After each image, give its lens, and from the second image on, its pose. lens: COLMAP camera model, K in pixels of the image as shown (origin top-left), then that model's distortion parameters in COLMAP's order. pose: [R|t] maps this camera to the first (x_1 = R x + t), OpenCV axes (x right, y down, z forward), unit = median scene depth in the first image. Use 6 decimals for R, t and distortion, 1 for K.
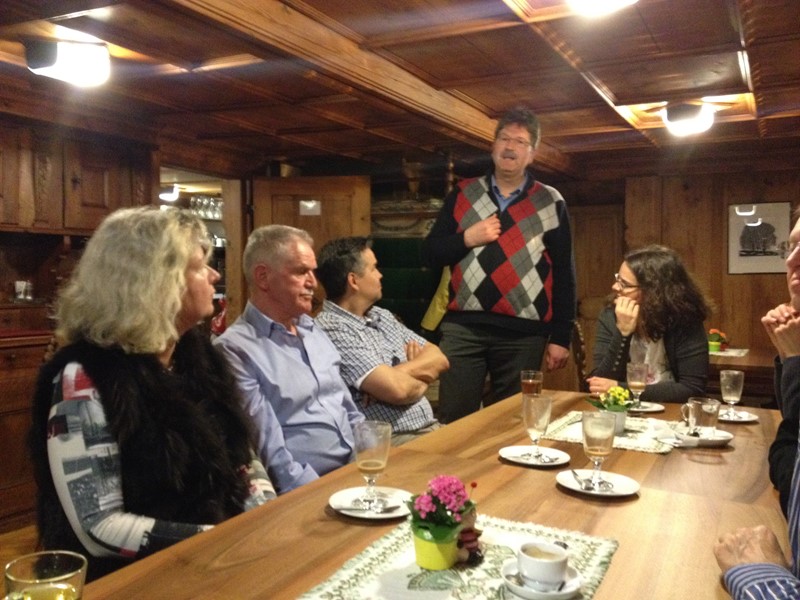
lens RADIAL K [[753.2, 0, 399.8], [0, 753.2, 299.6], [0, 0, 1]] dist [0.141649, -0.259230]
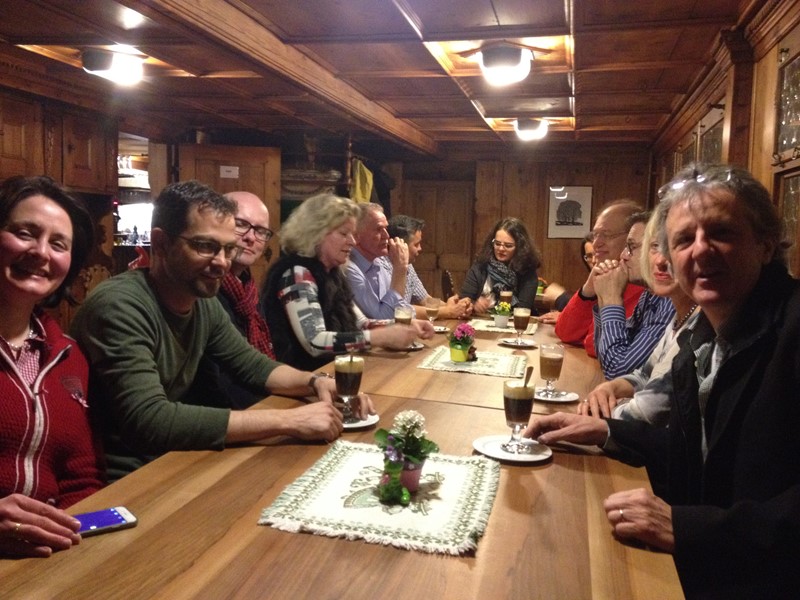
lens RADIAL K [[753.2, 0, 399.8], [0, 753.2, 299.6], [0, 0, 1]] dist [0.141649, -0.259230]
pose [[0.973226, 0.010932, 0.229591, -0.137049], [-0.023604, 0.998341, 0.052521, 0.011070], [-0.228636, -0.056534, 0.971869, -0.254760]]
